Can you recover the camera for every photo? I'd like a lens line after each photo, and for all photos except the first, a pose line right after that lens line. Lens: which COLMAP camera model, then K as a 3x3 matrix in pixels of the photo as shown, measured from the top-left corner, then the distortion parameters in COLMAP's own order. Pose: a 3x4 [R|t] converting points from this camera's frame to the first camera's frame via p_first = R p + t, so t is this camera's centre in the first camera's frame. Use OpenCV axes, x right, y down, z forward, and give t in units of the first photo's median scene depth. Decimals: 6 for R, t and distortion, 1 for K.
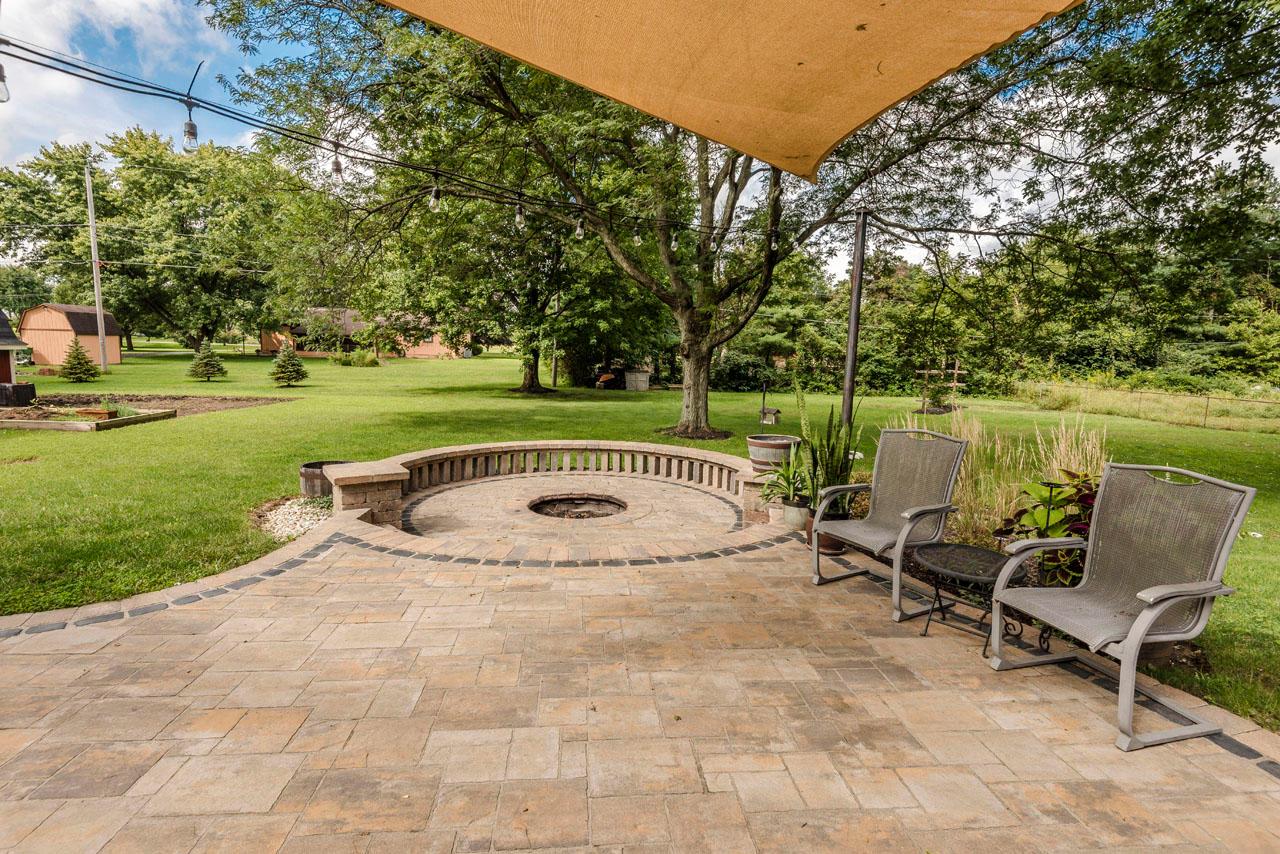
lens RADIAL K [[590.4, 0, 640.0], [0, 590.4, 427.0], [0, 0, 1]] dist [0.044339, -0.028541]
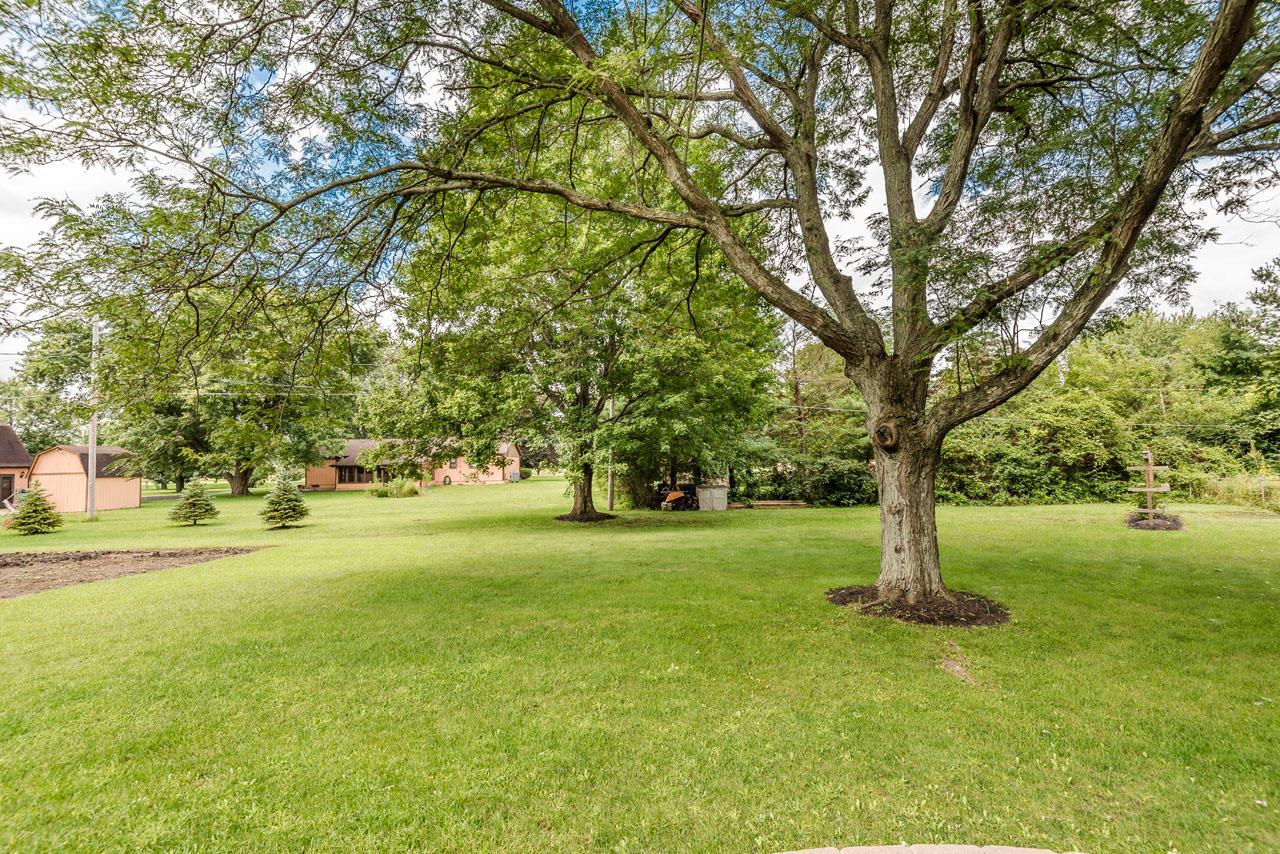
lens RADIAL K [[590.4, 0, 640.0], [0, 590.4, 427.0], [0, 0, 1]] dist [0.044339, -0.028541]
pose [[0.995564, -0.055292, -0.076124, -0.042875], [0.039204, 0.979298, -0.198593, -0.020691], [0.085529, 0.194728, 0.977121, 0.218525]]
